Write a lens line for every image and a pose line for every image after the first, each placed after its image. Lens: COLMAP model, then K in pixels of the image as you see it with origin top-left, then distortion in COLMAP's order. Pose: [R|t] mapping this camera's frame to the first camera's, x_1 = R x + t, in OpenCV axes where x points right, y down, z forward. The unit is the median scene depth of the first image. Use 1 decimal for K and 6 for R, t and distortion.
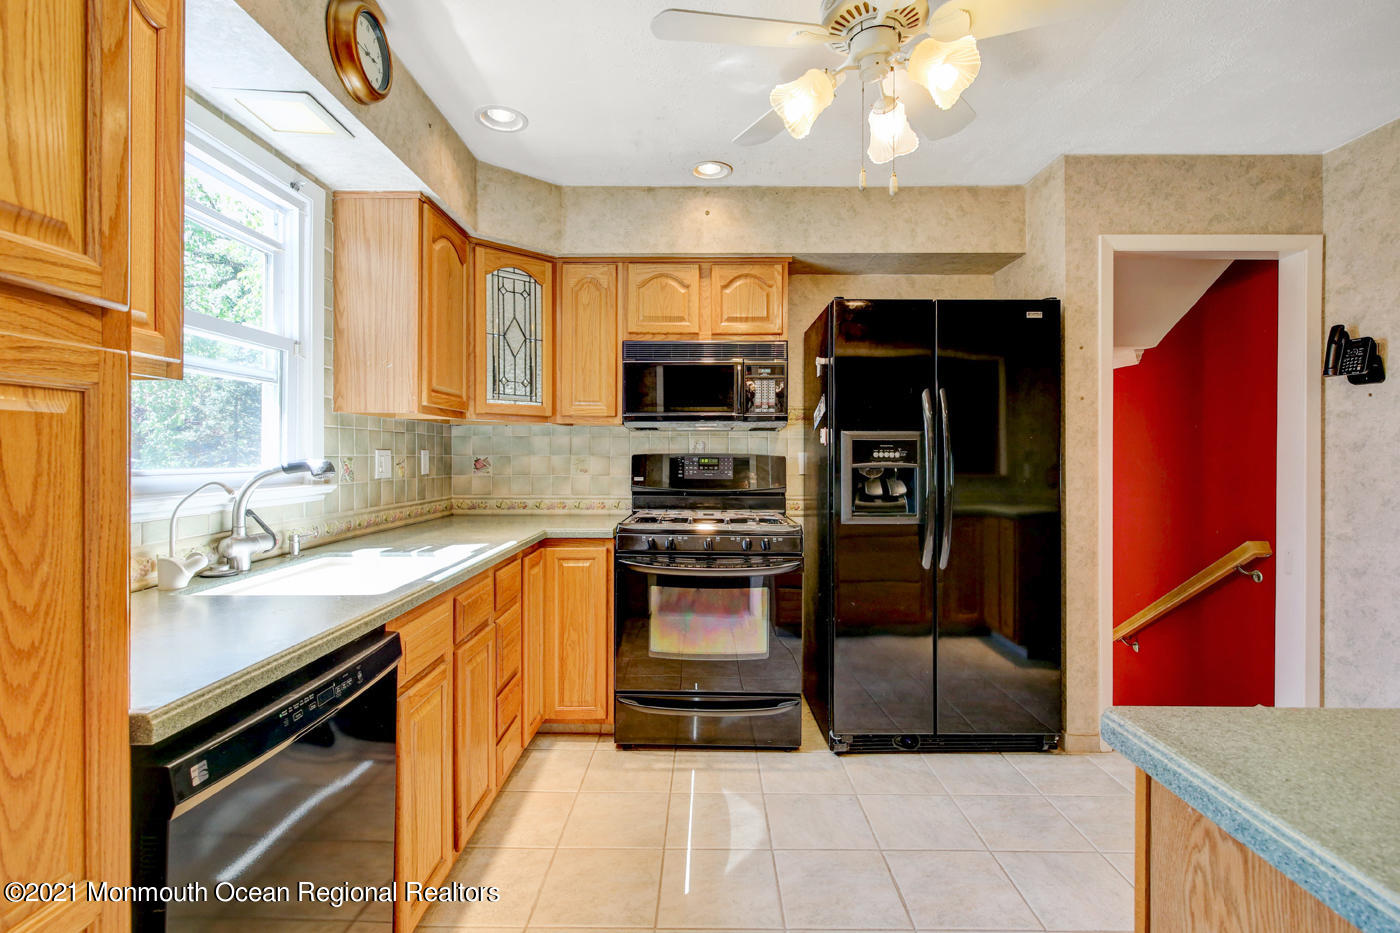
lens RADIAL K [[649.8, 0, 697.1], [0, 649.8, 459.9], [0, 0, 1]] dist [0.000836, -0.000382]
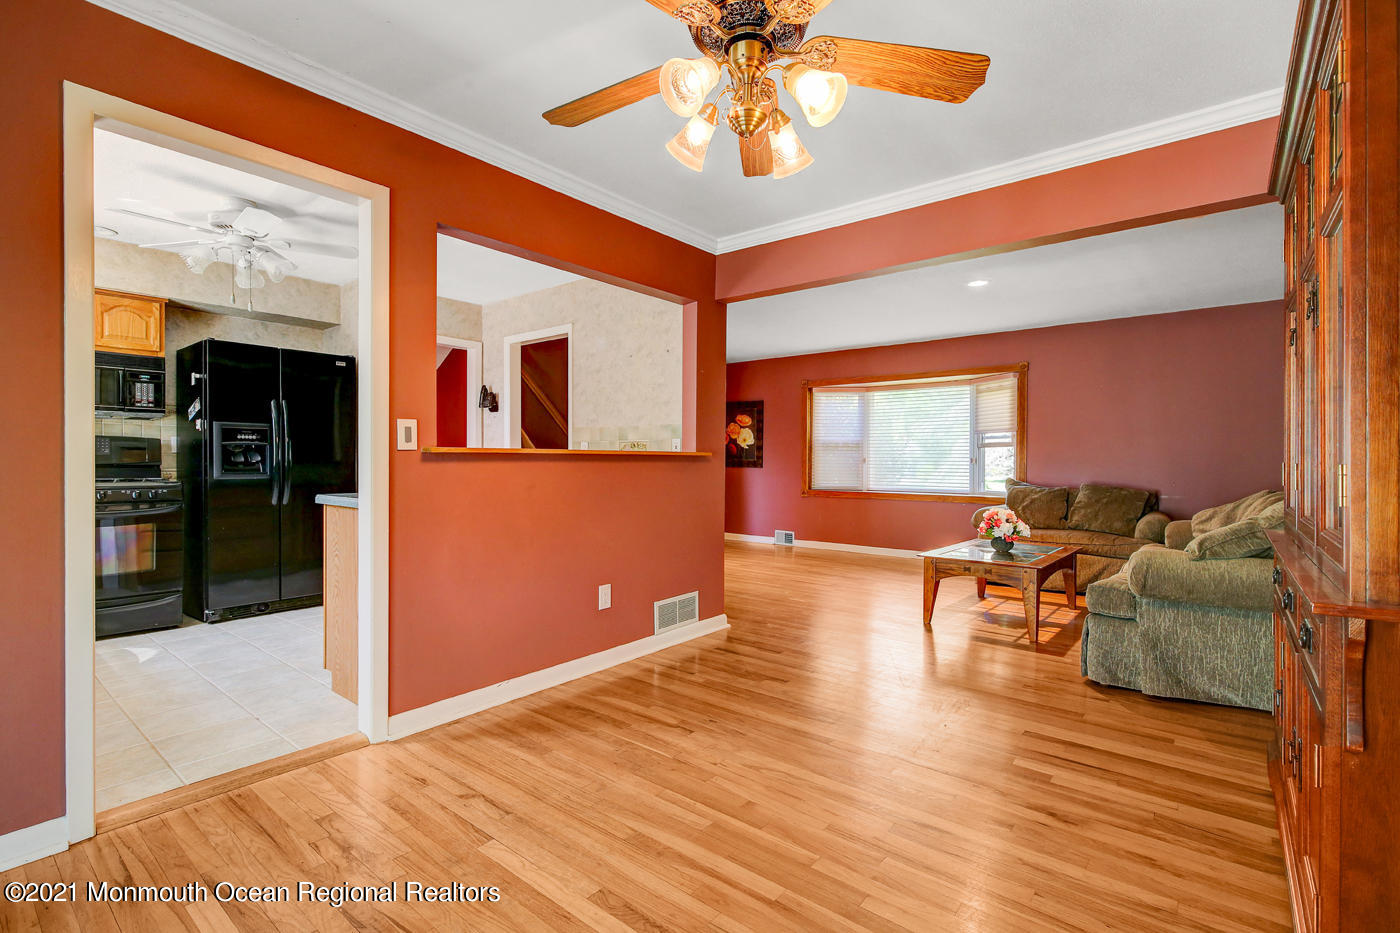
lens RADIAL K [[649.8, 0, 708.2], [0, 649.8, 465.7], [0, 0, 1]] dist [0.000836, -0.000382]
pose [[0.621166, -0.004083, 0.783669, -0.273611], [0.004088, 0.999990, 0.001971, 0.065007], [-0.783669, 0.001979, 0.621176, -0.940898]]
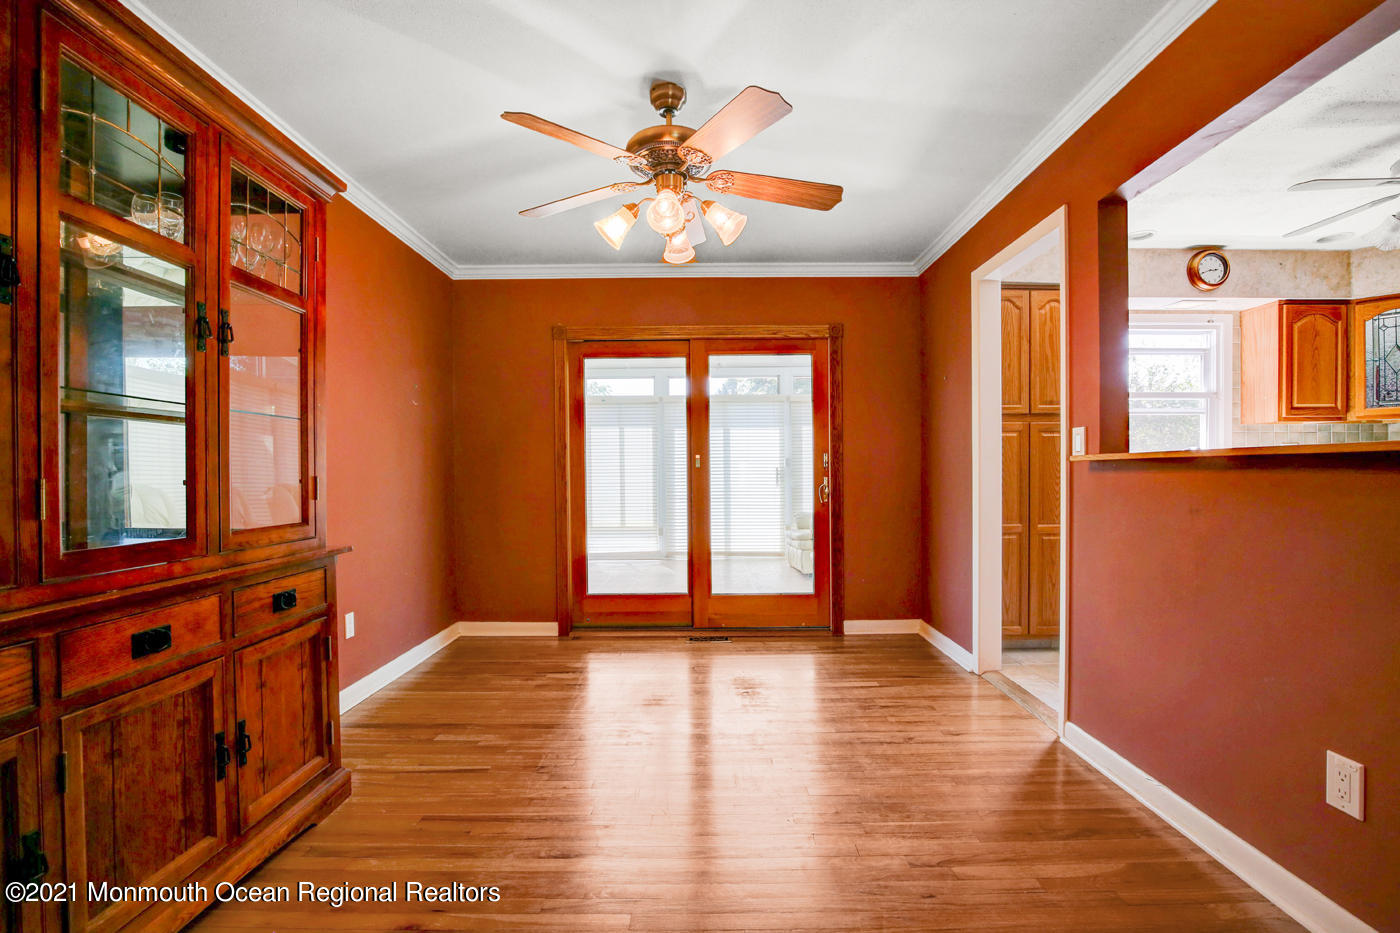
lens RADIAL K [[649.8, 0, 714.2], [0, 649.8, 474.1], [0, 0, 1]] dist [0.000836, -0.000382]
pose [[0.005732, 0.001402, -0.999983, 1.189338], [0.001594, 0.999998, 0.001411, 0.060701], [0.999982, -0.001602, 0.005730, -0.509664]]
